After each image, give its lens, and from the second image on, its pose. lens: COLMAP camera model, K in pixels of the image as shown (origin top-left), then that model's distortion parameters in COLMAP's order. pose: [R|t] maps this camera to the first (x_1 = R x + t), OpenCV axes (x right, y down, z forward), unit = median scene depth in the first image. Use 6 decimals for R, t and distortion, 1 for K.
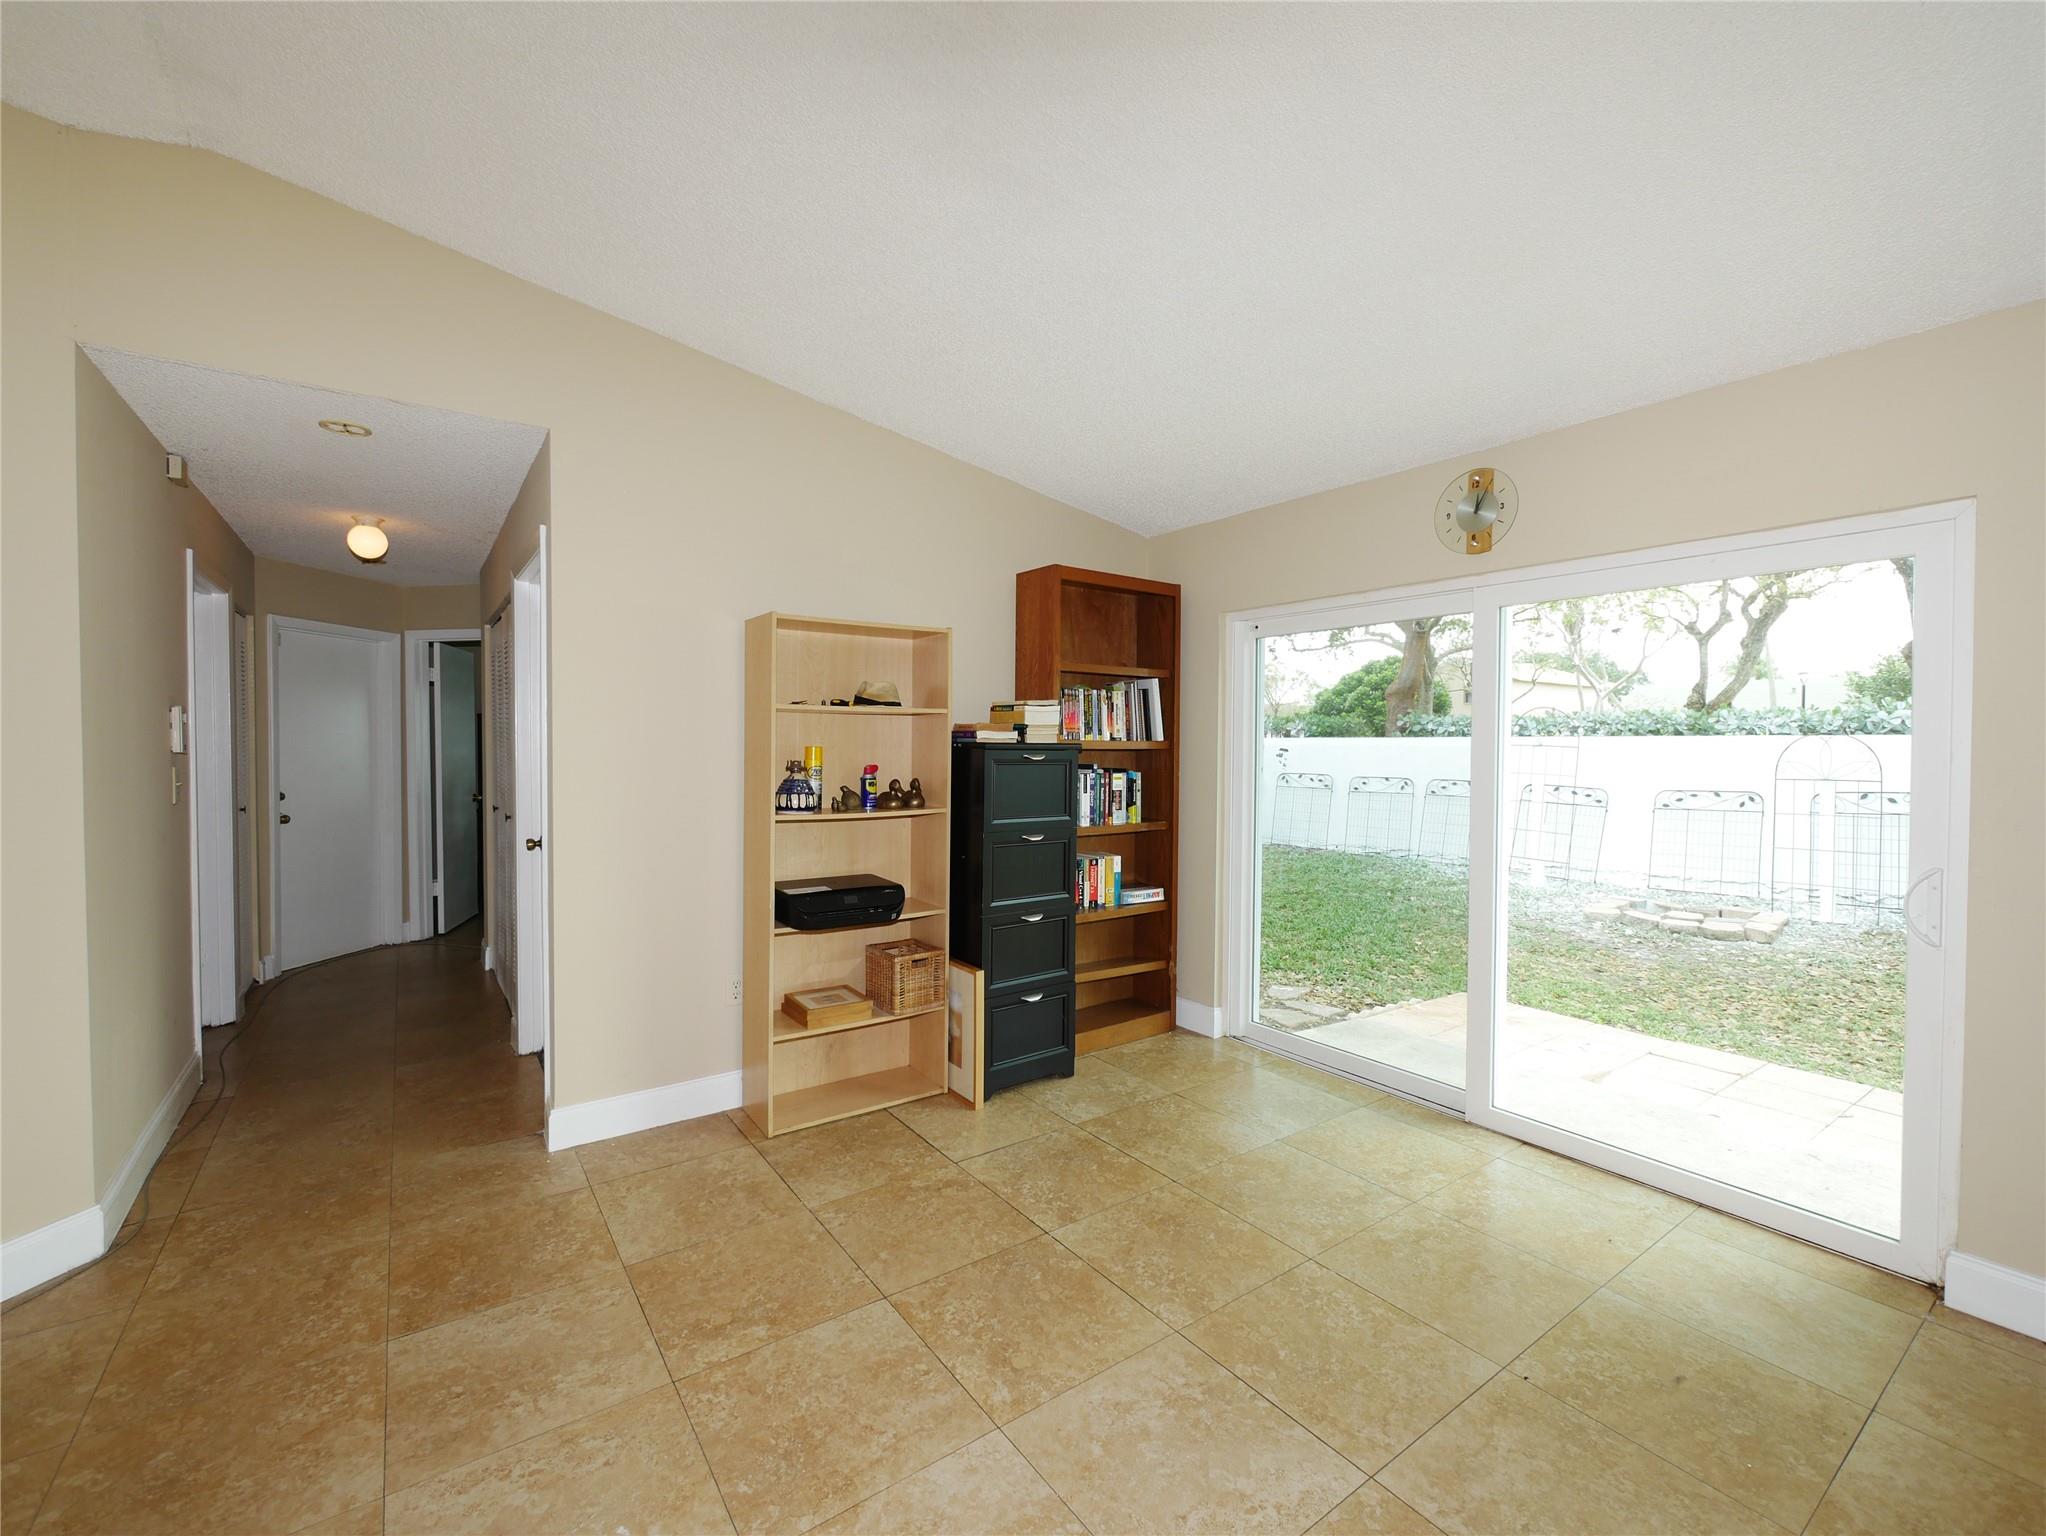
lens RADIAL K [[869.0, 0, 1019.2], [0, 869.0, 757.4], [0, 0, 1]] dist [-0.001154, -0.000951]
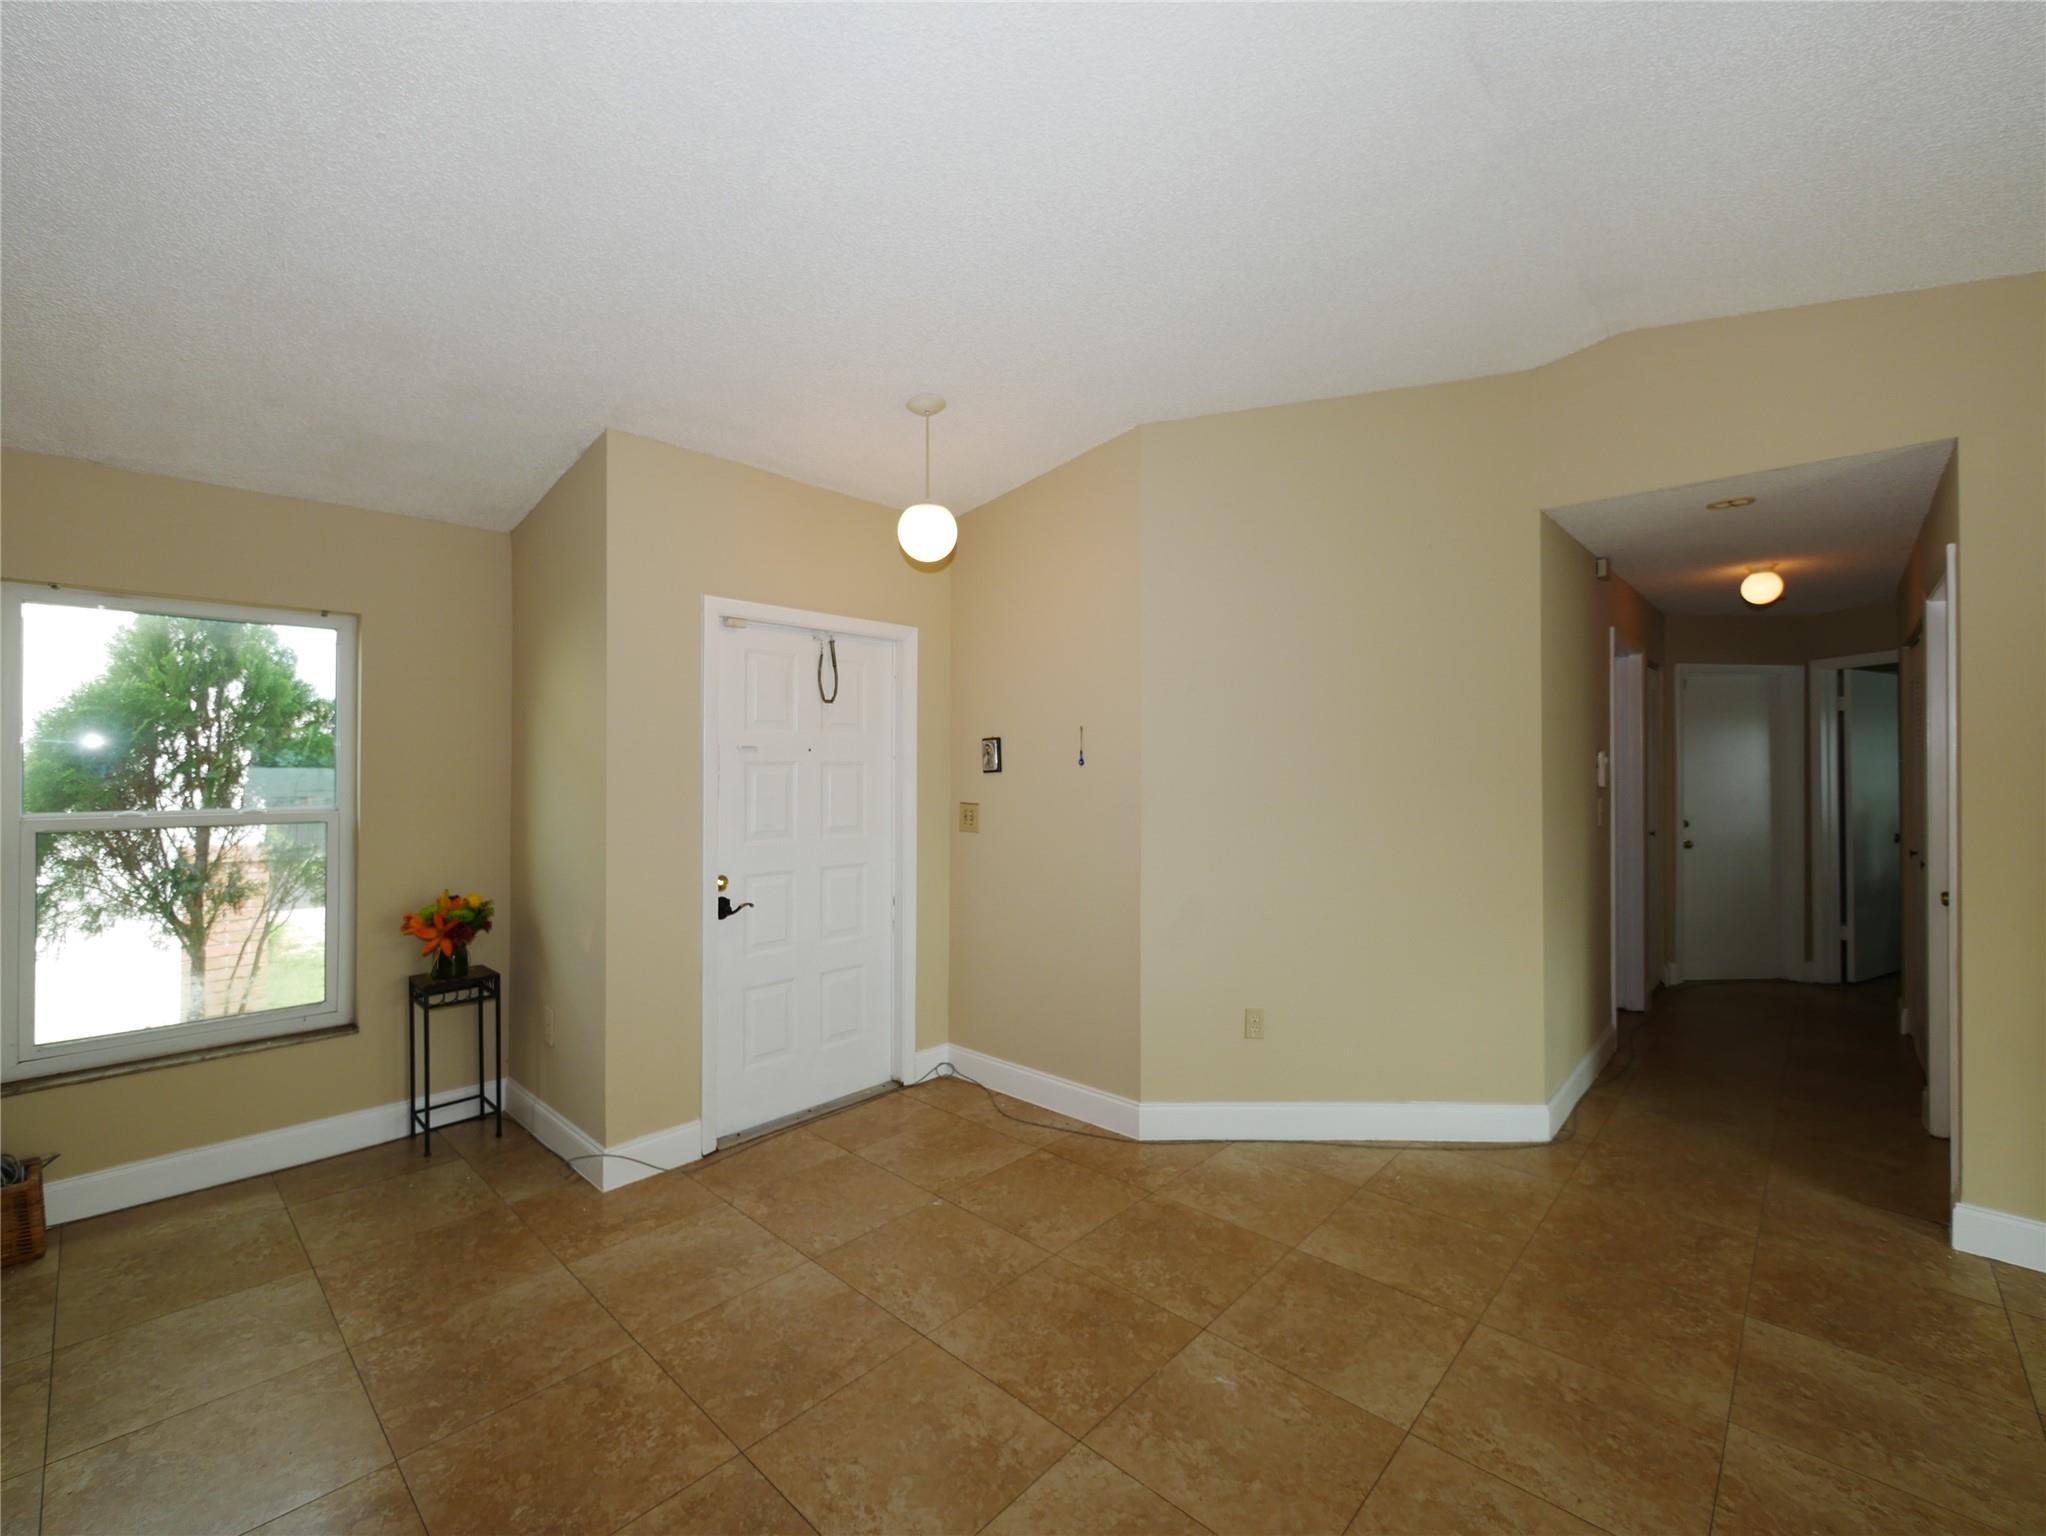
lens RADIAL K [[869.0, 0, 1019.9], [0, 869.0, 762.0], [0, 0, 1]] dist [-0.001154, -0.000951]
pose [[0.197218, -0.006891, -0.980335, 0.128704], [-0.016144, 0.999817, -0.010275, -0.016139], [0.980227, 0.017853, 0.197071, -0.107355]]
